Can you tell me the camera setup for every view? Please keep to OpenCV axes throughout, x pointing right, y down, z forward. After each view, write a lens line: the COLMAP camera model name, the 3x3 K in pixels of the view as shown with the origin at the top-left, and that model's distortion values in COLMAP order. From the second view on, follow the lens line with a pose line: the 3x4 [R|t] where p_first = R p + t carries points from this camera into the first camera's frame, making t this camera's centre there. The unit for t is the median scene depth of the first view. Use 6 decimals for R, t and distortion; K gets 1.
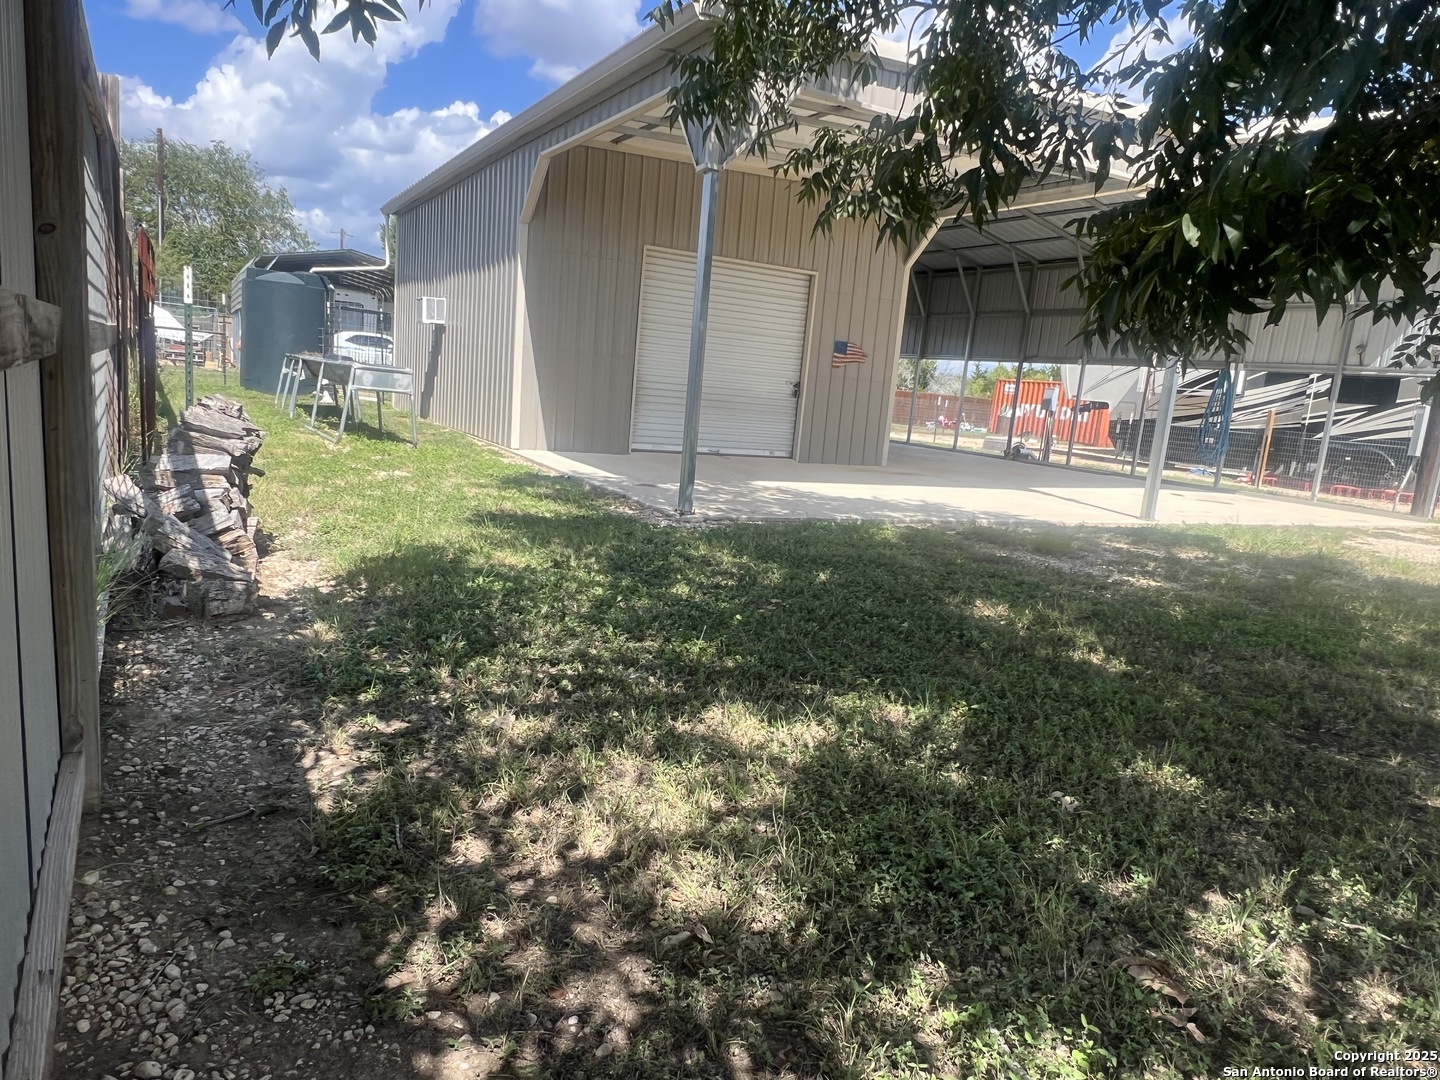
lens RADIAL K [[963.7, 0, 718.2], [0, 963.7, 558.6], [0, 0, 1]] dist [0.004302, -0.005108]
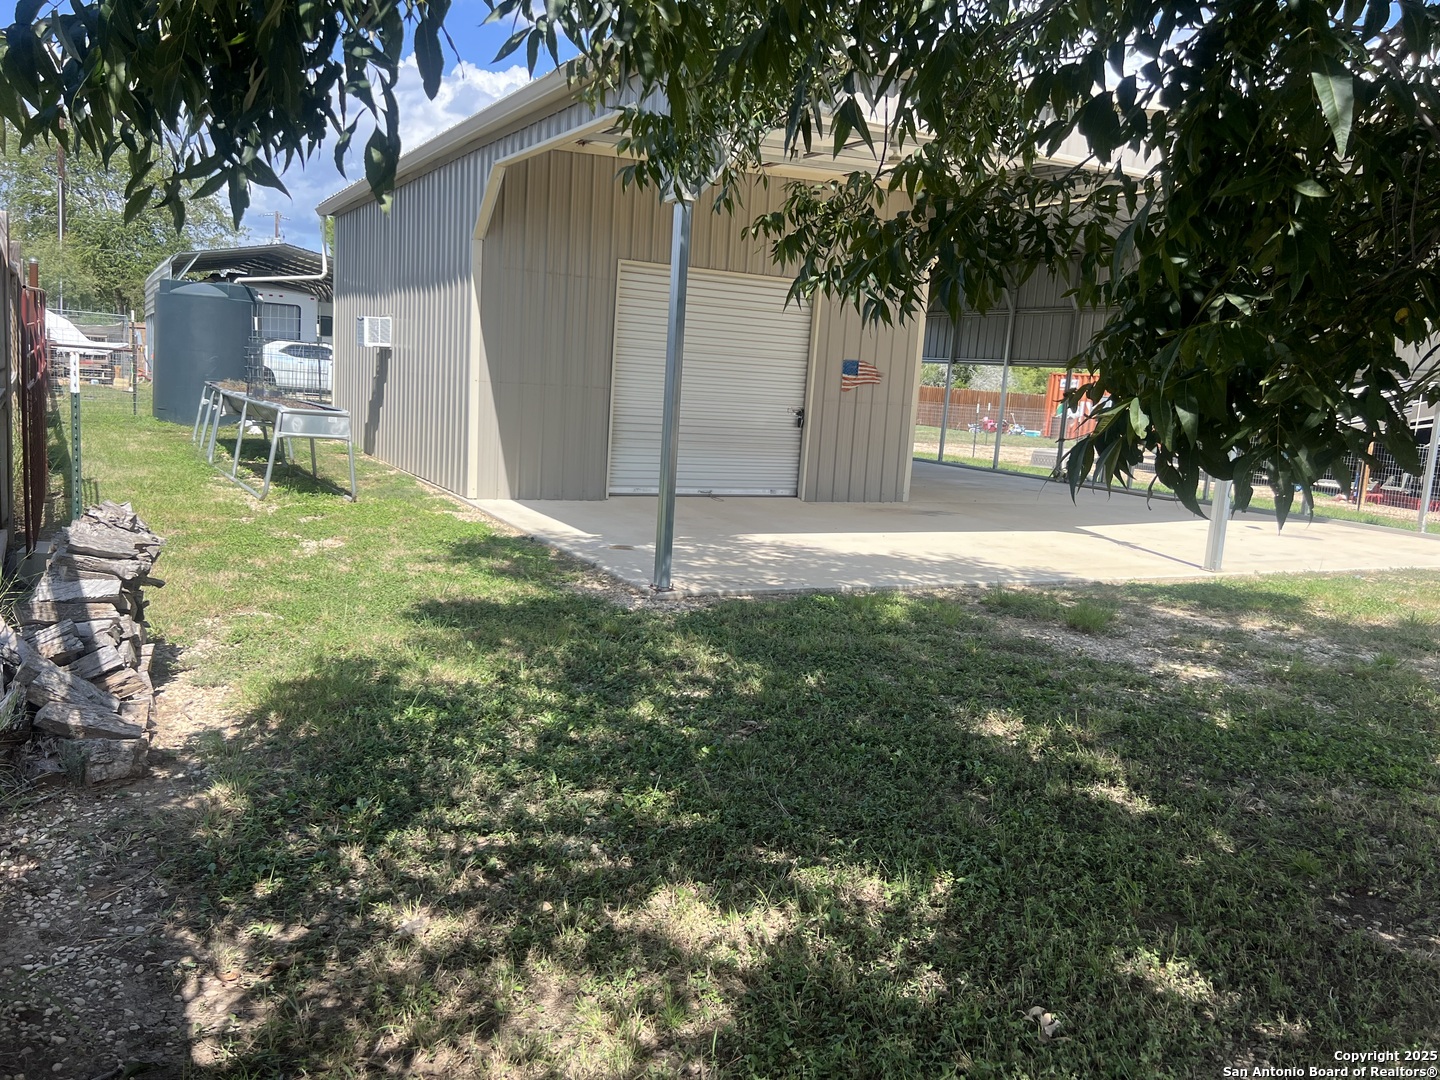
lens RADIAL K [[1142.0, 0, 720.0], [0, 1142.0, 540.0], [0, 0, 1]] dist [0.063001, -0.070487]
pose [[0.999750, -0.020793, -0.008277, 0.029002], [0.020474, 0.999108, -0.036921, -0.055944], [0.009038, 0.036742, 0.999284, -0.026994]]
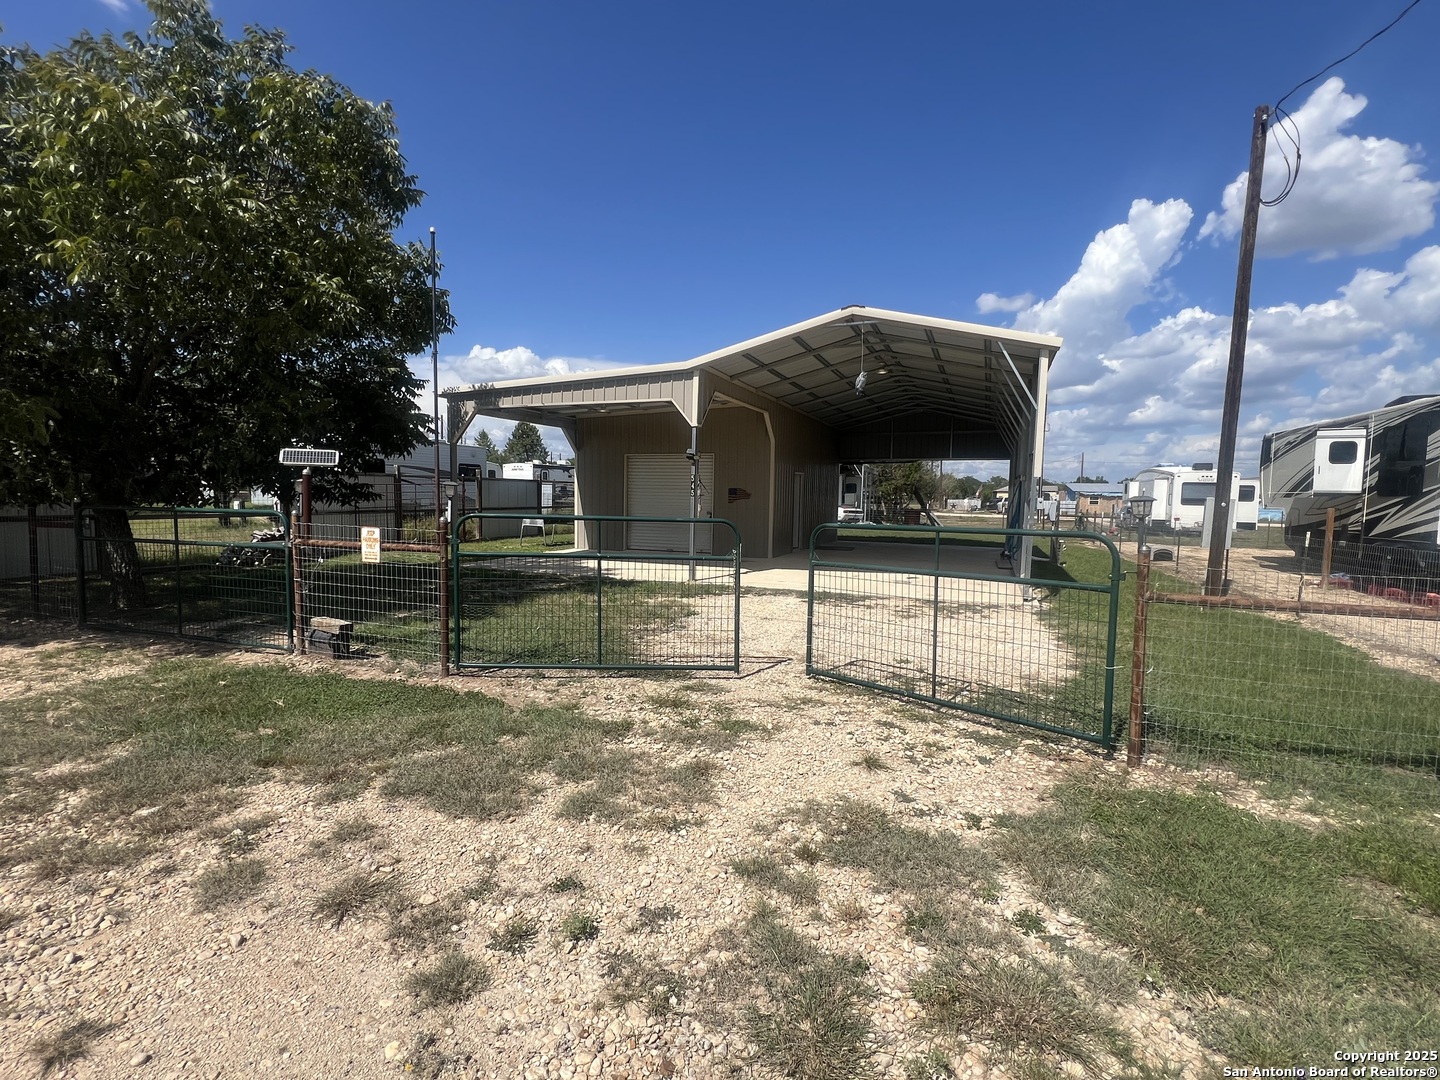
lens RADIAL K [[670.0, 0, 720.3], [0, 670.0, 549.5], [0, 0, 1]] dist [-0.001065, 0.000263]
pose [[0.645220, -0.015477, -0.763840, 1.978493], [-0.096639, 0.990111, -0.101693, 0.030434], [0.757860, 0.139431, 0.637344, 0.381749]]
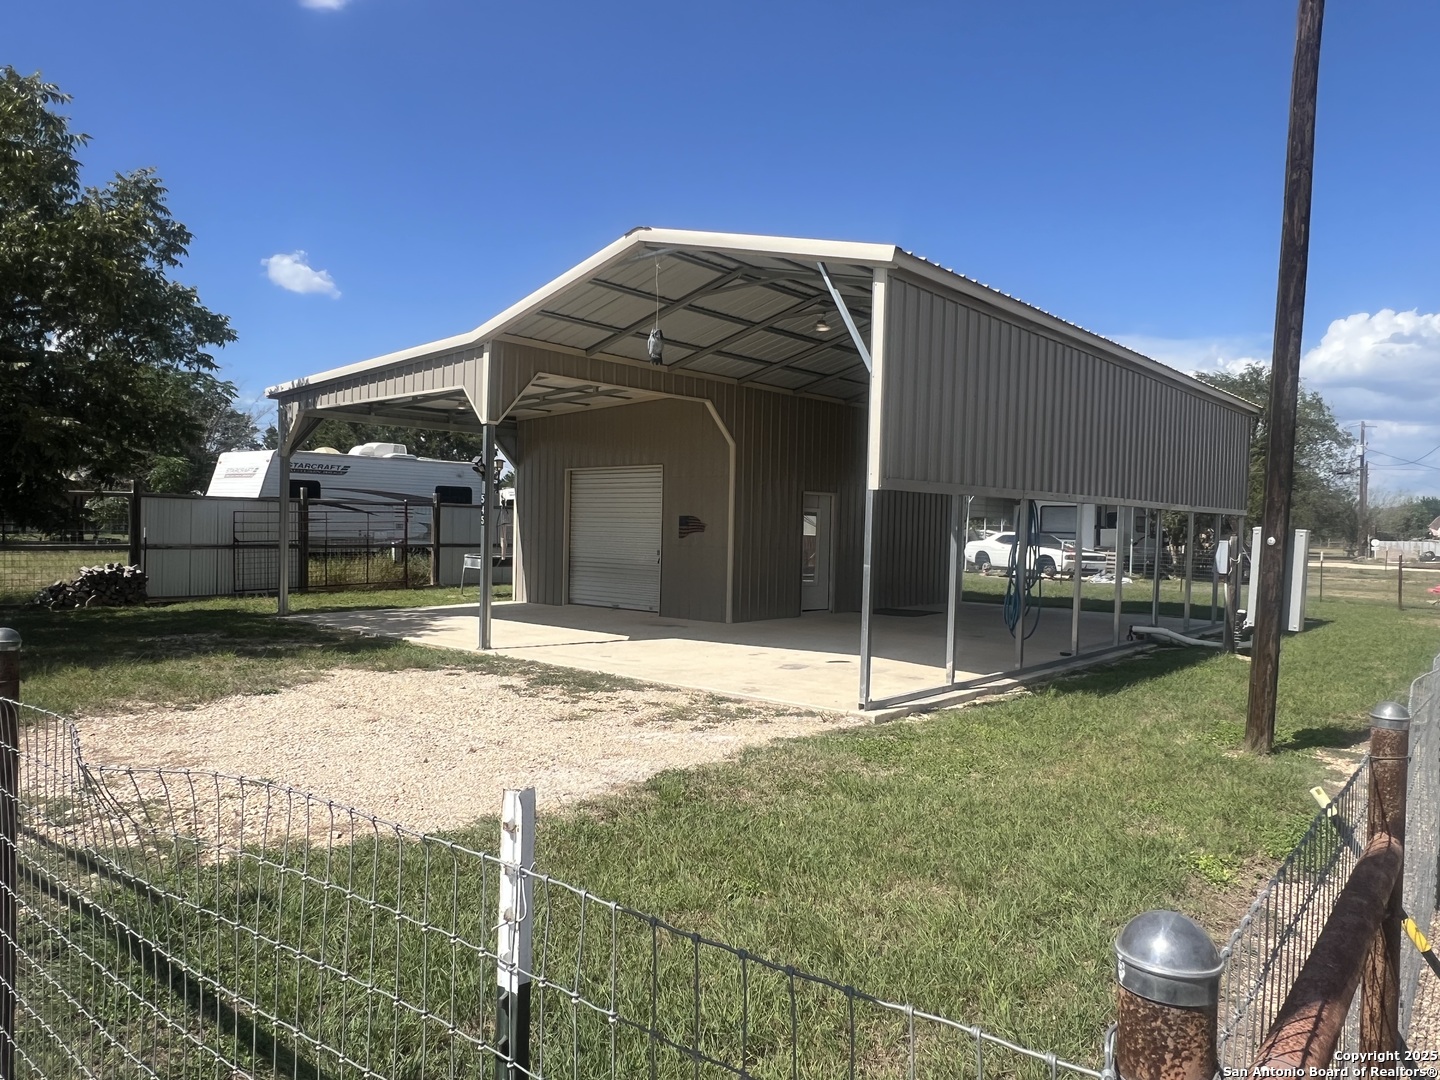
lens RADIAL K [[963.7, 0, 718.2], [0, 963.7, 558.6], [0, 0, 1]] dist [0.004302, -0.005108]
pose [[0.351605, -0.050059, -0.934809, 2.342803], [-0.156185, 0.981437, -0.111300, -0.087333], [0.923028, 0.185137, 0.337259, 1.204733]]
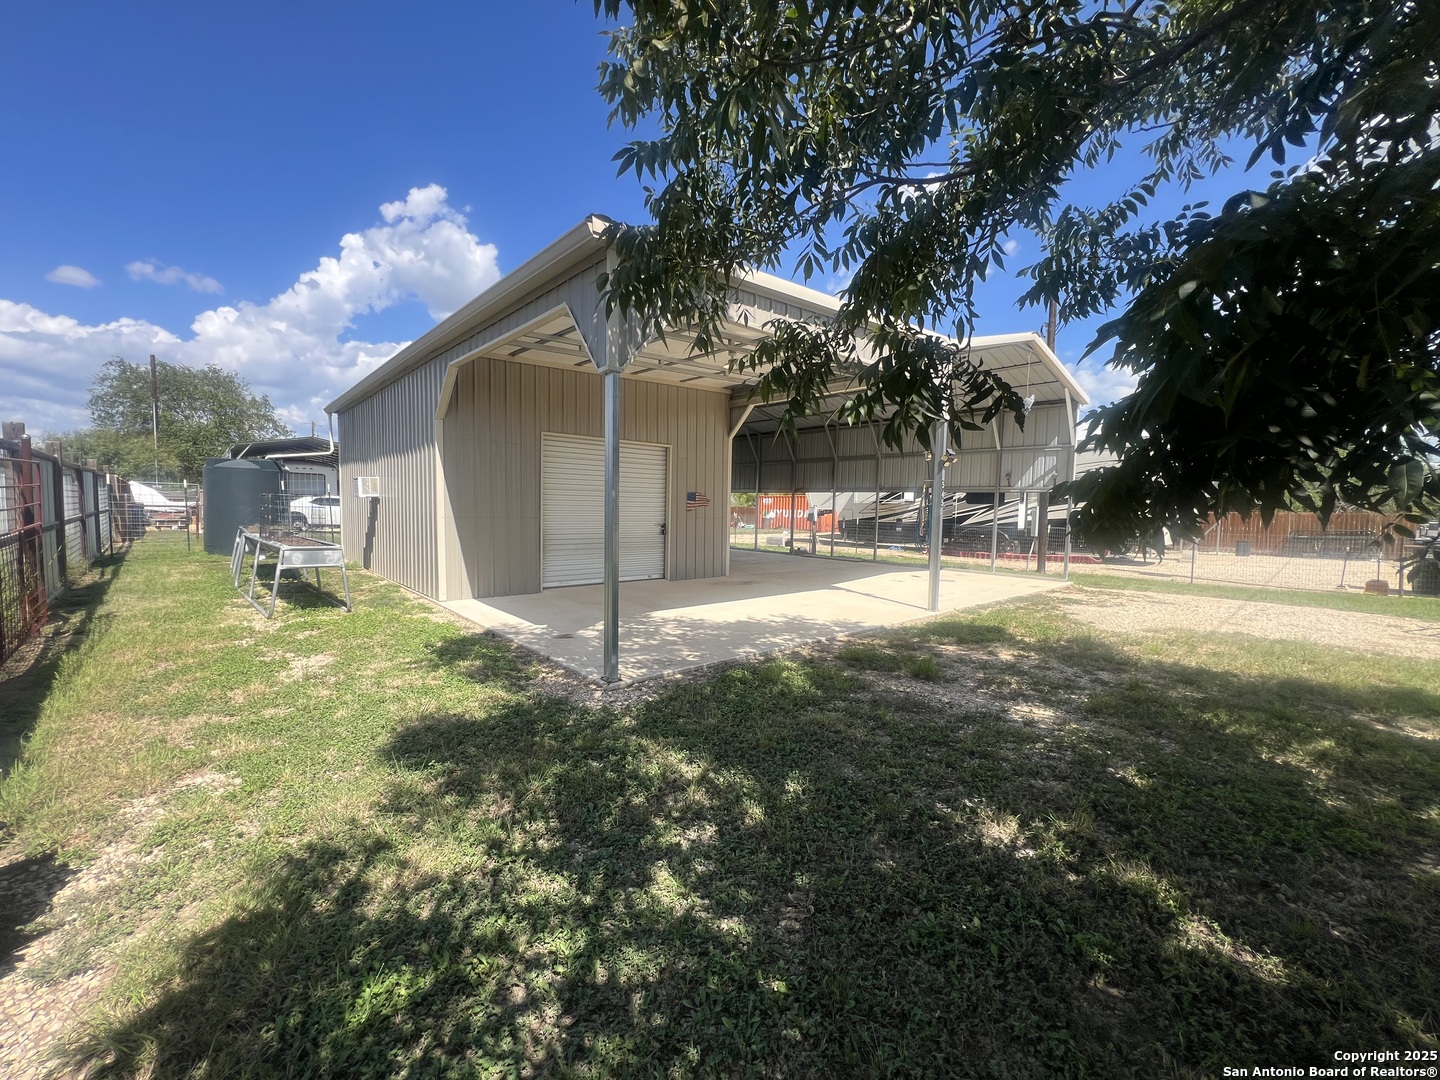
lens RADIAL K [[577.5, 0, 721.2], [0, 577.5, 546.4], [0, 0, 1]] dist [-0.001111, 0.000032]
pose [[0.969769, -0.083922, 0.229141, -0.053316], [0.105831, 0.990741, -0.085042, -0.133660], [-0.219882, 0.106722, 0.969671, 0.347625]]
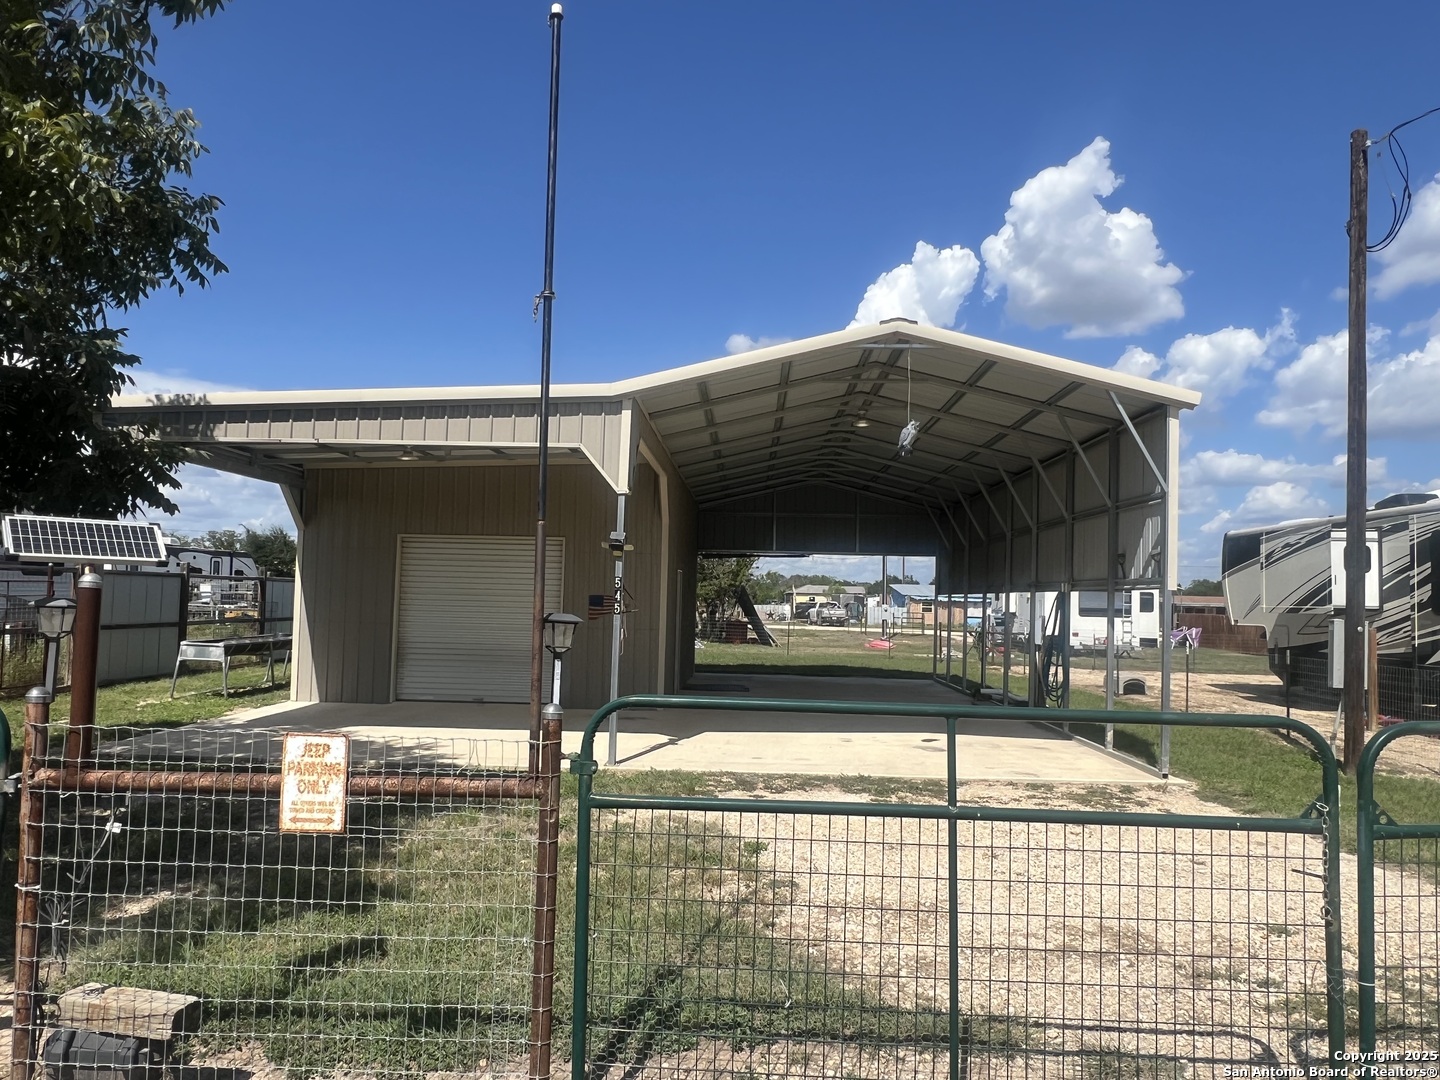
lens RADIAL K [[963.7, 0, 718.2], [0, 963.7, 558.6], [0, 0, 1]] dist [0.004302, -0.005108]
pose [[0.864277, -0.089596, -0.494973, 1.466396], [-0.037686, 0.969710, -0.241333, -0.016238], [0.501603, 0.227232, 0.834721, 0.286725]]
